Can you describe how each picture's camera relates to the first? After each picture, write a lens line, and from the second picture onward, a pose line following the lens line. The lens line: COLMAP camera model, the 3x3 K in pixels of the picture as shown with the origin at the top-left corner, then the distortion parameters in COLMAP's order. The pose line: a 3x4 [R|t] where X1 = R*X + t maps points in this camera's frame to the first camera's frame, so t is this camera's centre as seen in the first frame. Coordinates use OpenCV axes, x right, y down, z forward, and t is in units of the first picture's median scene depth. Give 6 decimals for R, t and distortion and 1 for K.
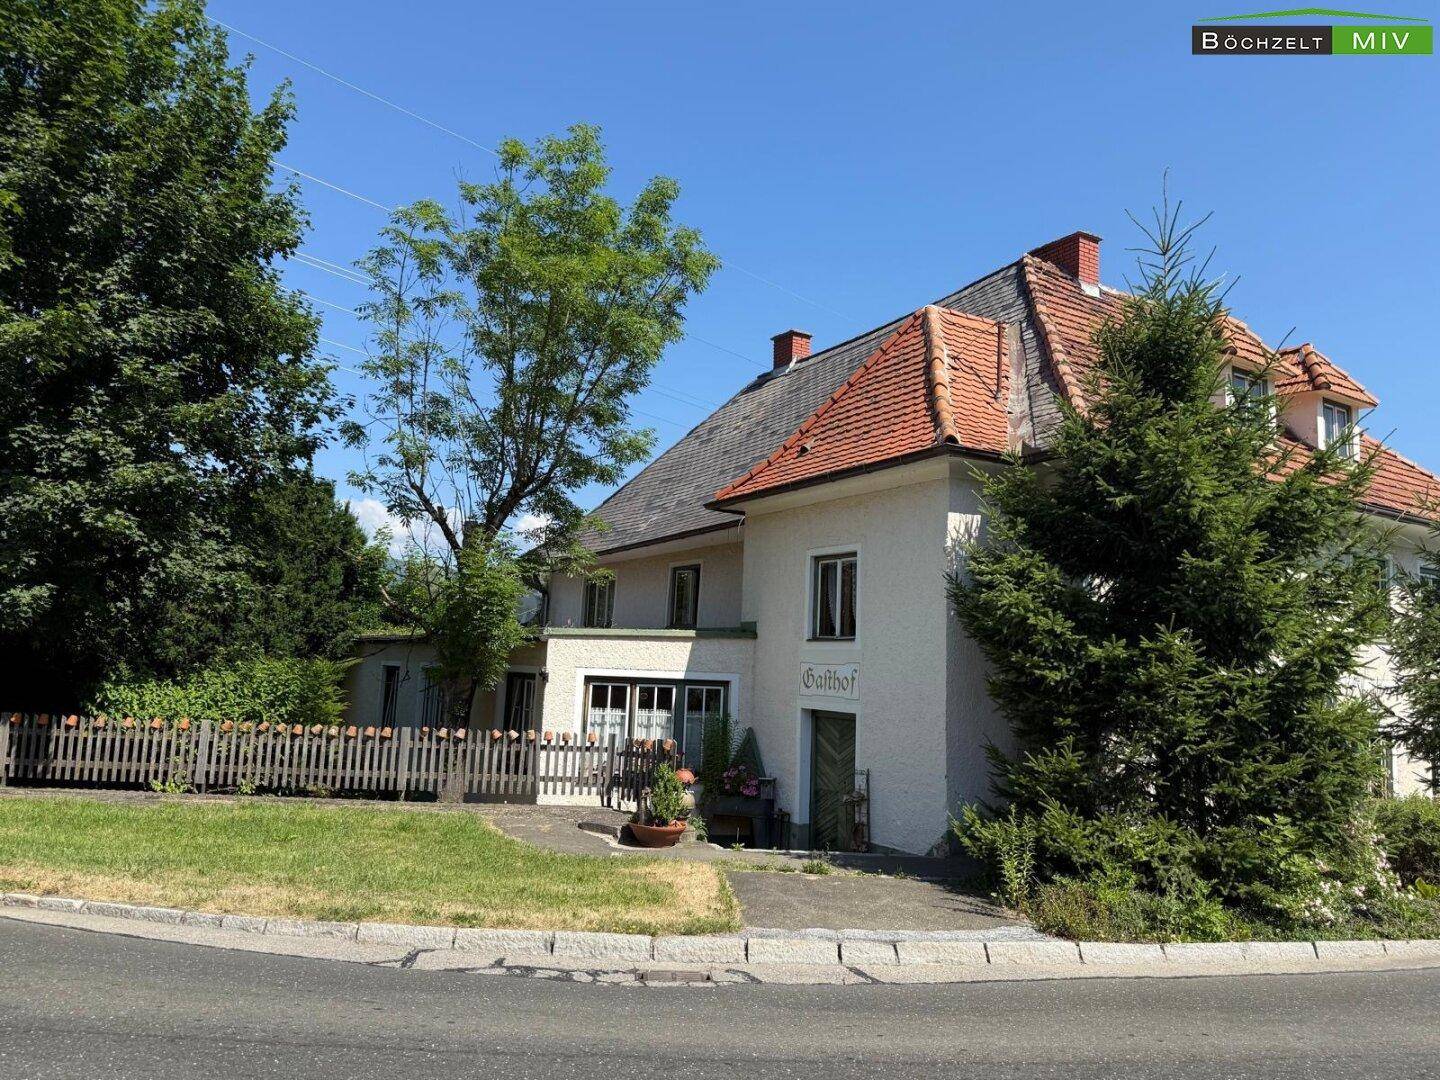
lens RADIAL K [[1093.9, 0, 711.7], [0, 1093.9, 538.8], [0, 0, 1]] dist [0.017534, -0.022959]
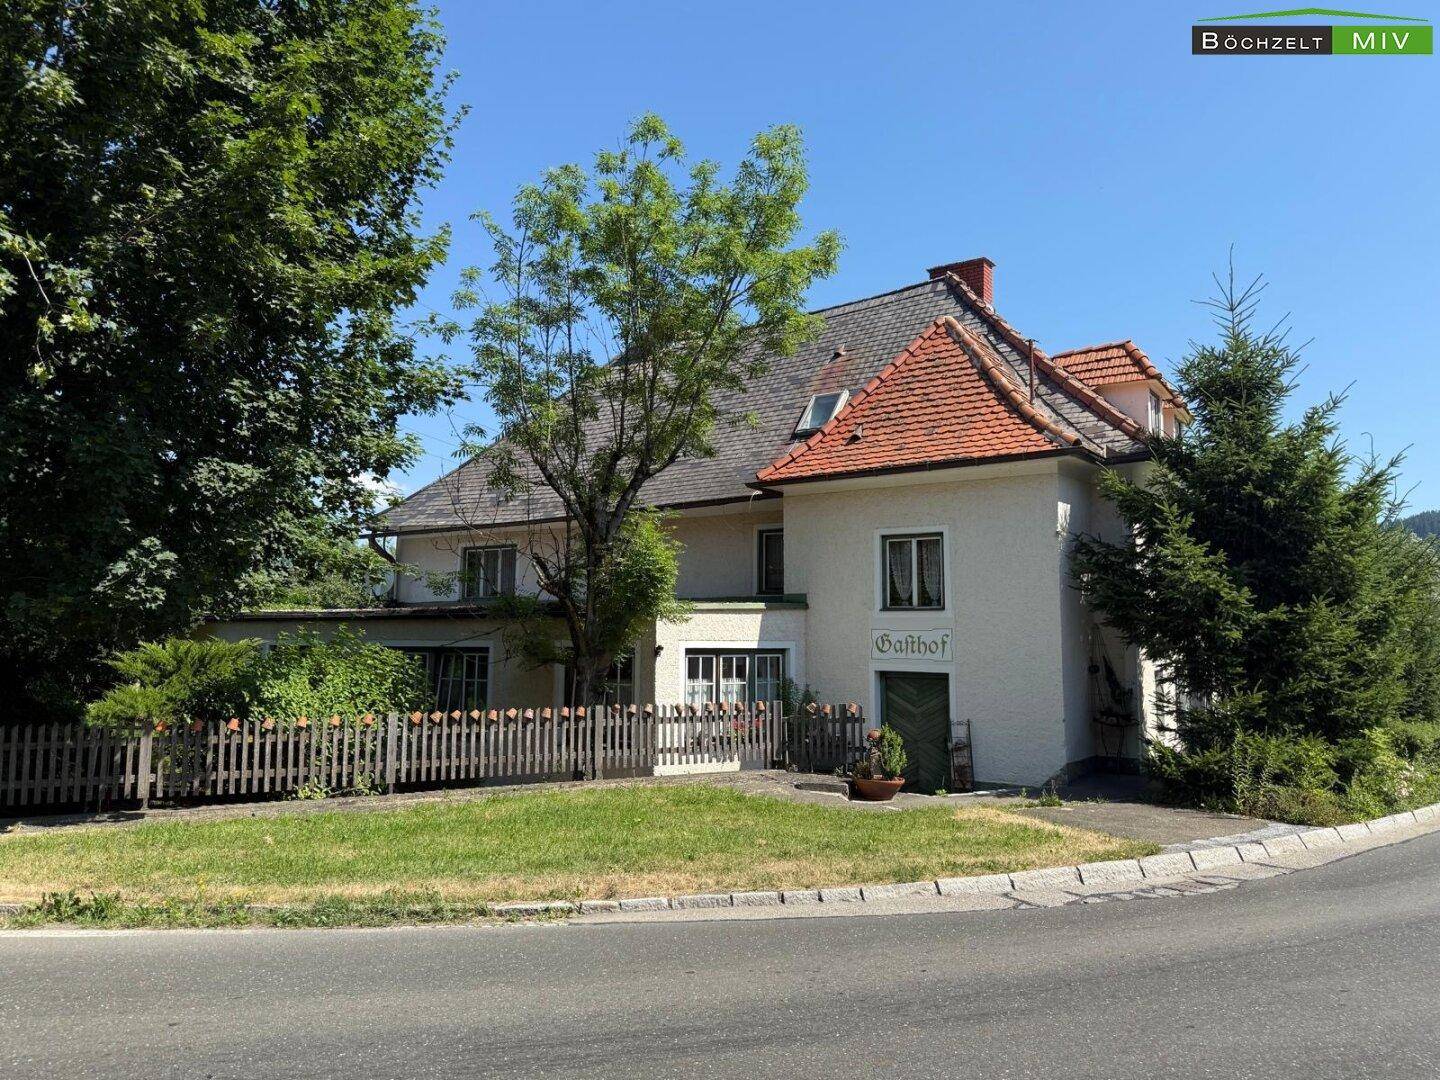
lens RADIAL K [[1107.1, 0, 720.0], [0, 1107.1, 540.0], [0, 0, 1]] dist [0.162048, -0.263043]
pose [[0.893694, 0.008061, 0.448604, -0.579532], [-0.023363, 0.999318, 0.028587, -0.007990], [-0.448068, -0.036029, 0.893273, 0.056137]]
